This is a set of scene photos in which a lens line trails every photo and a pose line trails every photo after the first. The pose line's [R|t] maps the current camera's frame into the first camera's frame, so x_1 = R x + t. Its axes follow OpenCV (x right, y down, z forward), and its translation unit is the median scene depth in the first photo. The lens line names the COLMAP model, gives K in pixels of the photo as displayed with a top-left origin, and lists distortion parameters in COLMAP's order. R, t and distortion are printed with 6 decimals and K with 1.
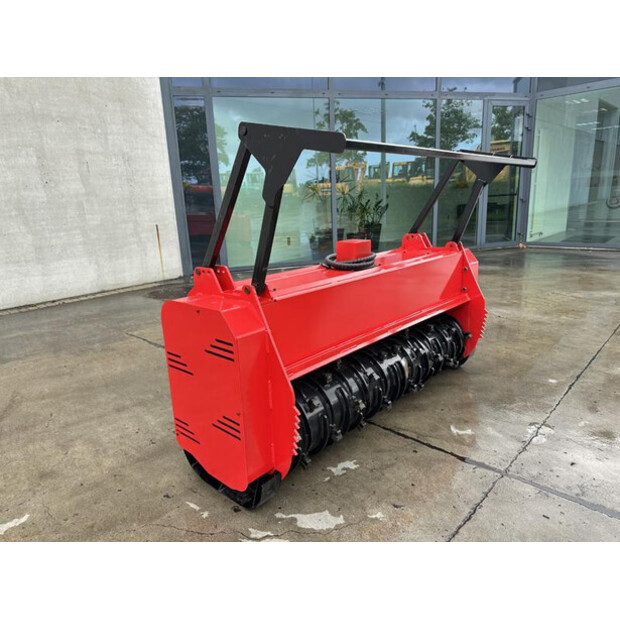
lens RADIAL K [[427.5, 0, 312.1], [0, 427.5, 305.6], [0, 0, 1]] dist [0.009786, -0.019465]
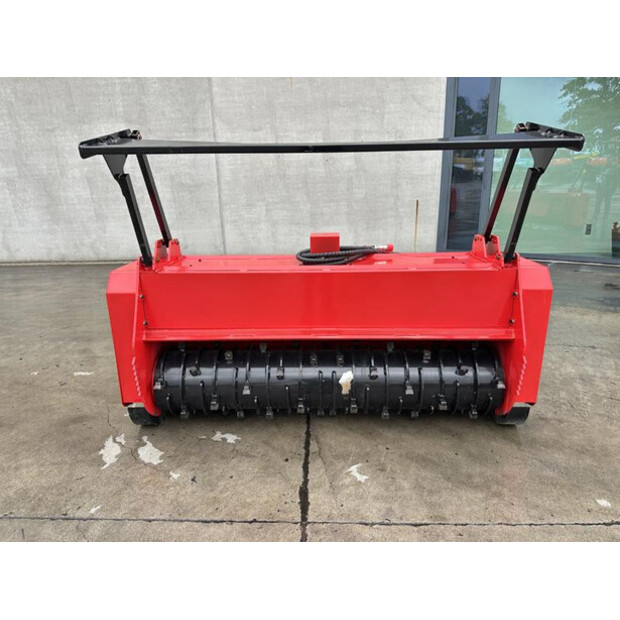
lens RADIAL K [[427.5, 0, 309.1], [0, 427.5, 315.7], [0, 0, 1]] dist [0.009786, -0.019465]
pose [[0.664388, 0.245022, -0.706082, 0.295208], [-0.183673, 0.969289, 0.163532, -0.046734], [0.724467, 0.021040, 0.688988, 0.126215]]
